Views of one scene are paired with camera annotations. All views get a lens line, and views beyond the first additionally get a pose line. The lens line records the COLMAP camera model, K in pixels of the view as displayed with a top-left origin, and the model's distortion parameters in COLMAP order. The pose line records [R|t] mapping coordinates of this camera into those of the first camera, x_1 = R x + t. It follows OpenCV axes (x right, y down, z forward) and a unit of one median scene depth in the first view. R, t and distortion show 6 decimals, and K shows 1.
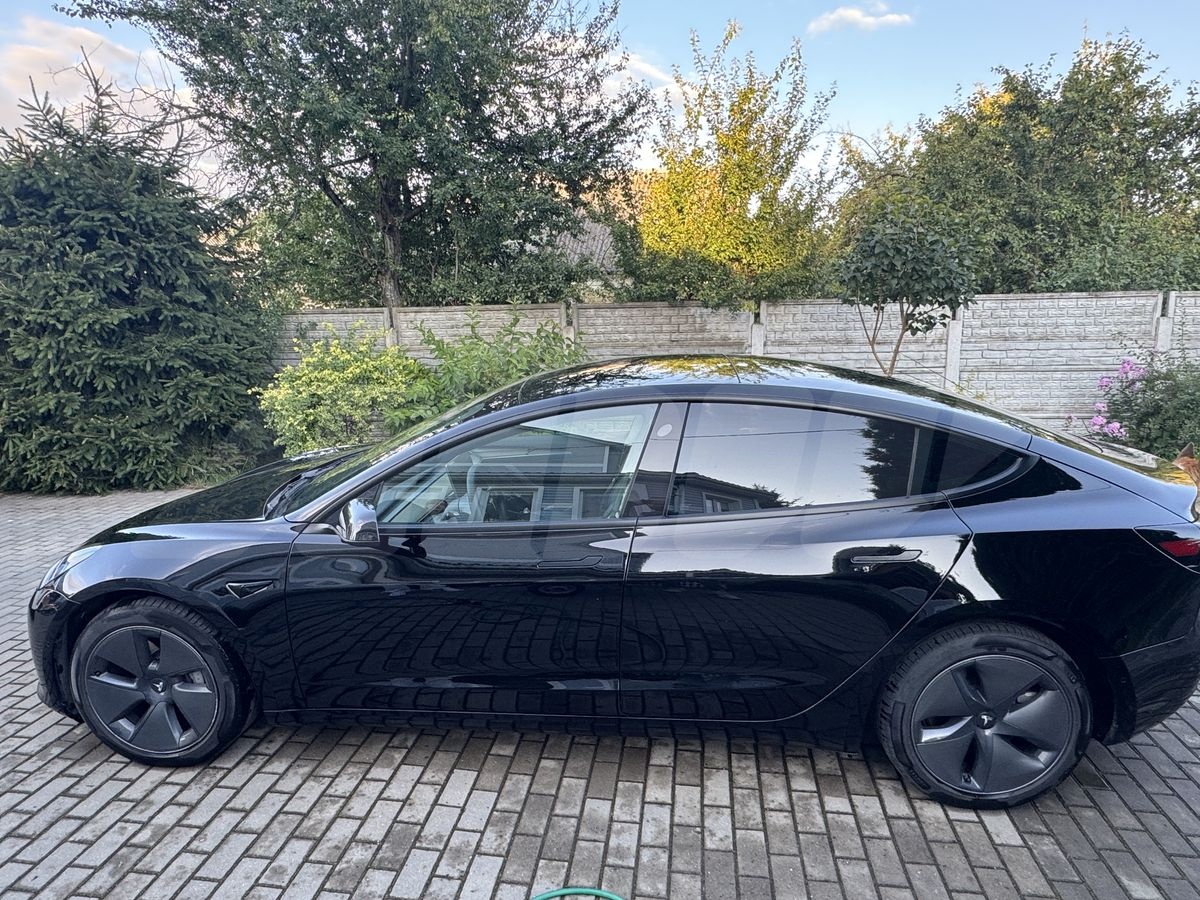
lens RADIAL K [[745.1, 0, 595.7], [0, 745.1, 449.1], [0, 0, 1]] dist [-0.007980, 0.002486]
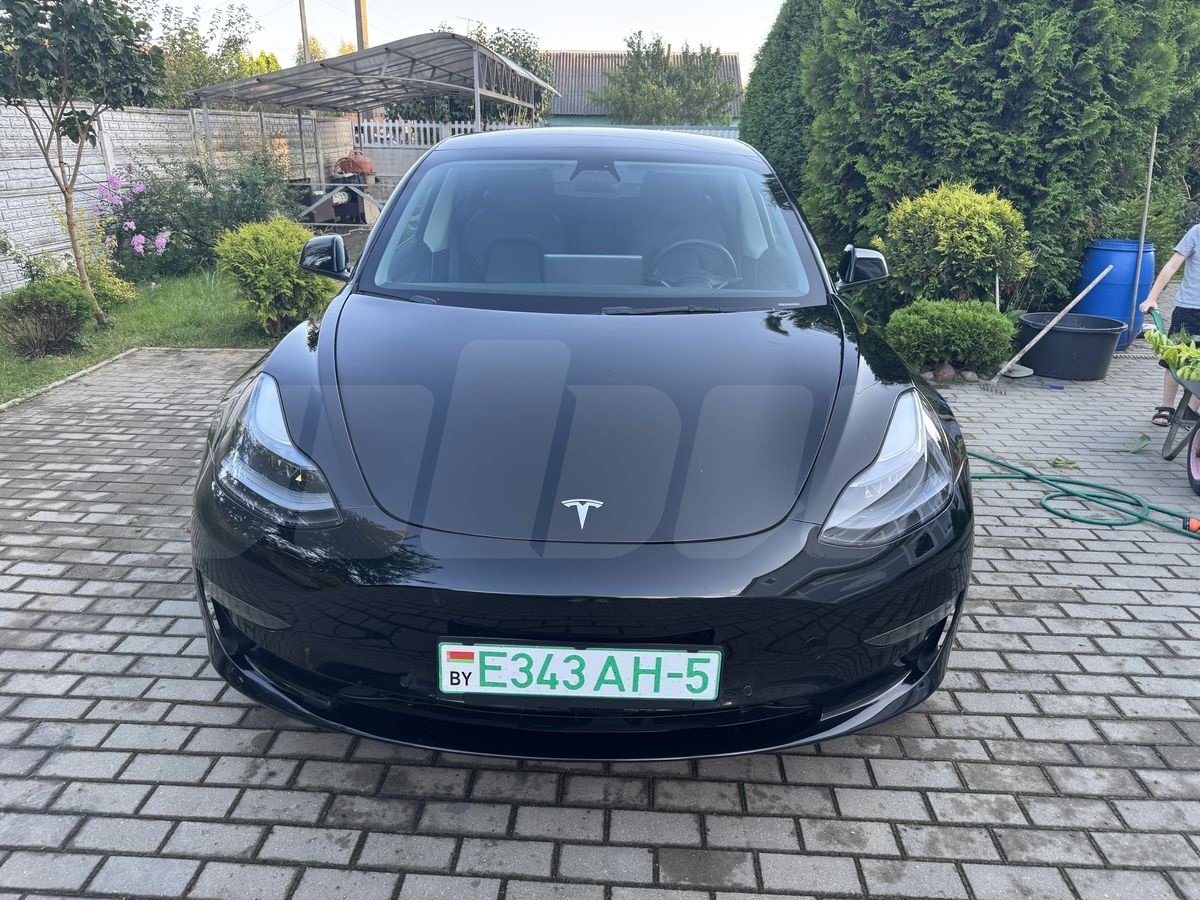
lens RADIAL K [[857.9, 0, 600.0], [0, 857.9, 450.0], [0, 0, 1]] dist [0.030286, -0.046984]
pose [[-0.085572, -0.320691, 0.943311, -1.437997], [0.185924, 0.925013, 0.331336, -0.126060], [-0.978831, 0.203737, -0.019531, 1.355213]]
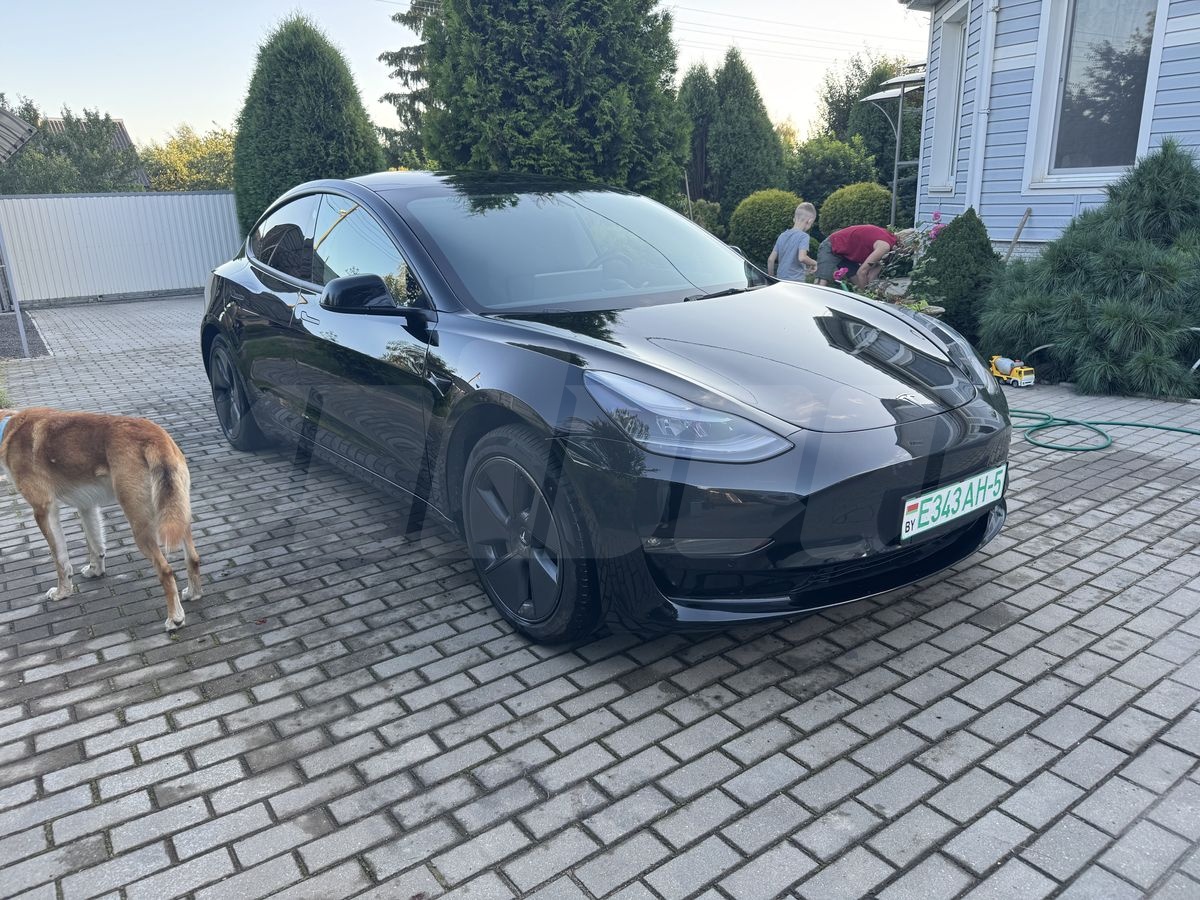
lens RADIAL K [[843.4, 0, 609.0], [0, 843.4, 457.8], [0, 0, 1]] dist [0.033189, -0.049895]
pose [[-0.692943, -0.170586, 0.700521, -1.273197], [0.185919, 0.896472, 0.402210, -0.246480], [-0.696609, 0.408948, -0.589489, 2.153827]]
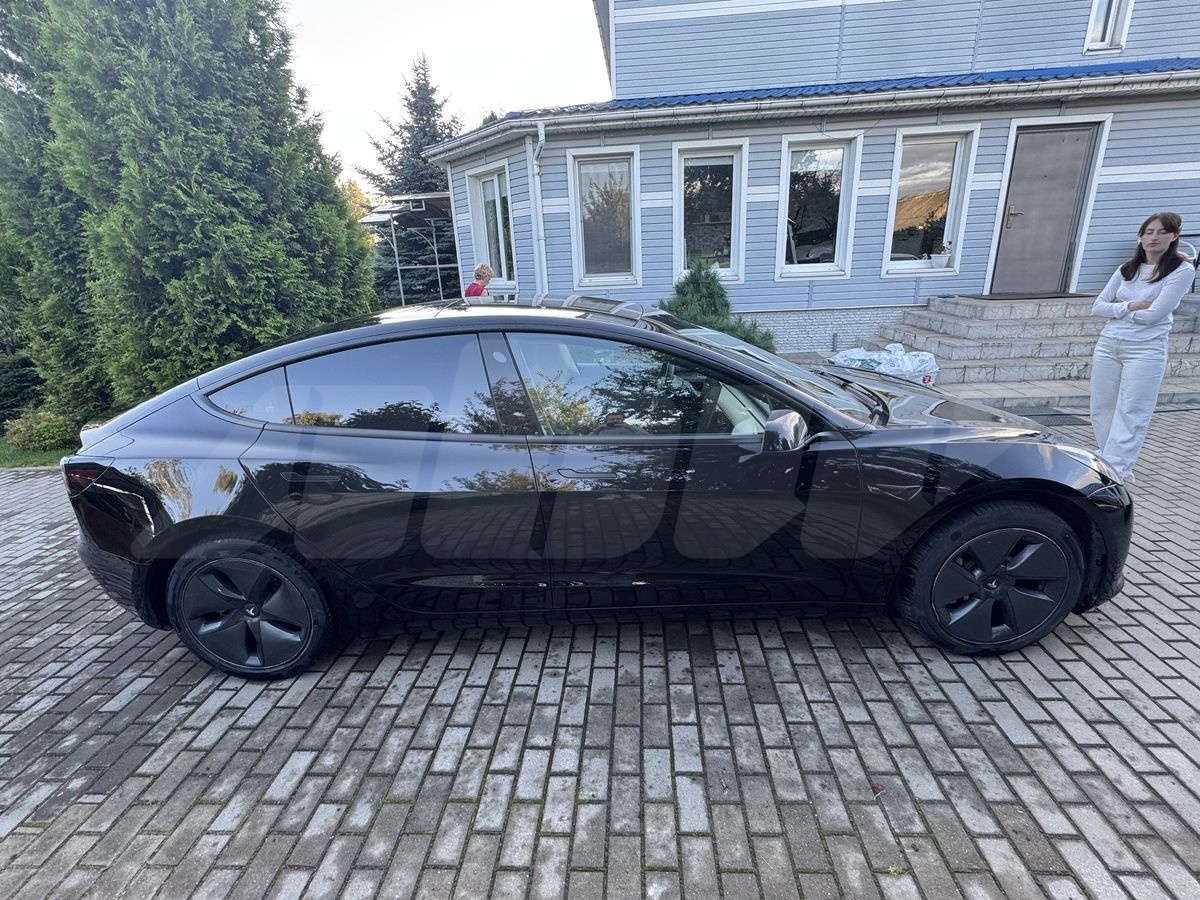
lens RADIAL K [[557.9, 0, 595.2], [0, 557.9, 453.4], [0, 0, 1]] dist [-0.001547, -0.000294]
pose [[-0.994979, 0.085300, -0.052357, 0.052288], [0.047299, 0.861754, 0.505116, -0.410462], [0.088205, 0.500103, -0.861462, 2.256167]]
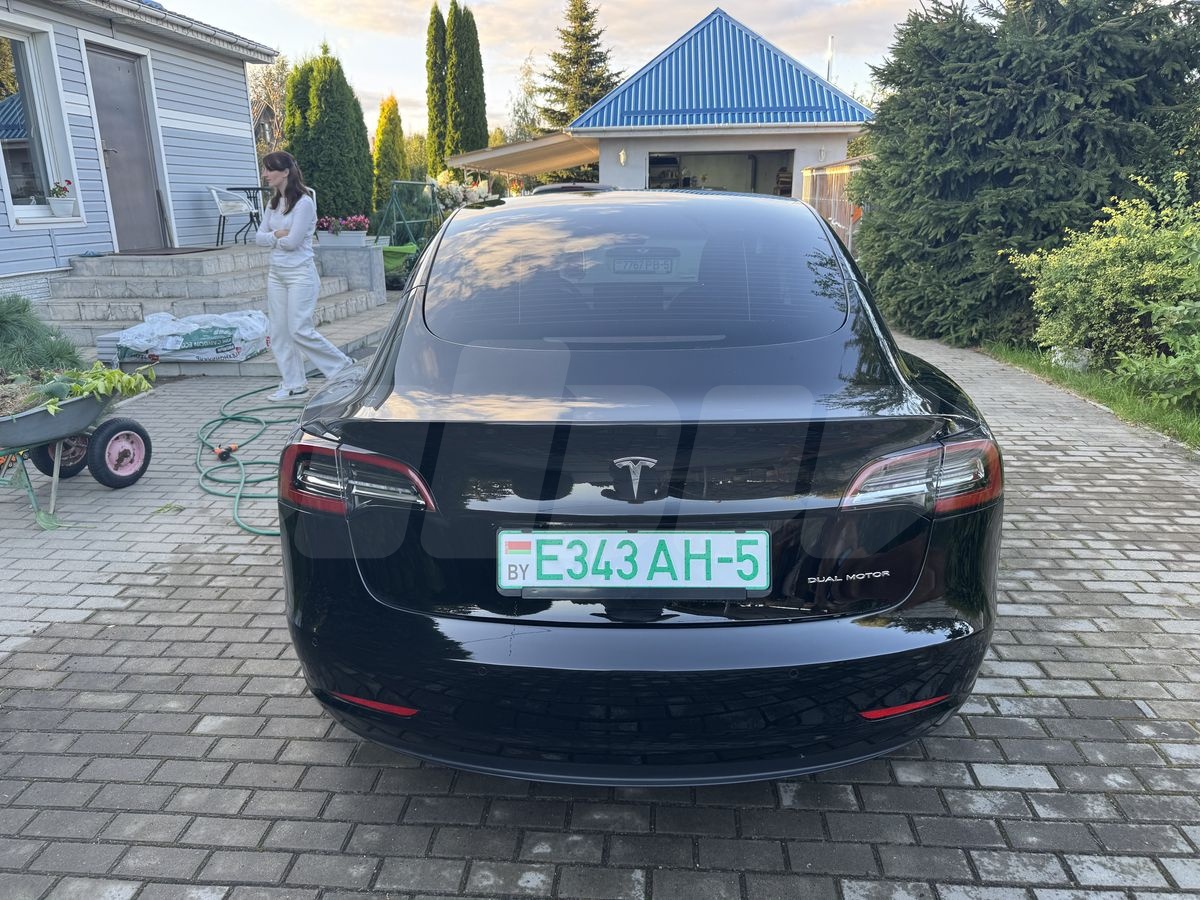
lens RADIAL K [[857.9, 0, 600.0], [0, 857.9, 450.0], [0, 0, 1]] dist [0.030286, -0.046984]
pose [[0.064753, 0.297743, -0.952447, 1.440974], [-0.187104, 0.941146, 0.281490, -0.133671], [0.980204, 0.159980, 0.116651, 1.087751]]
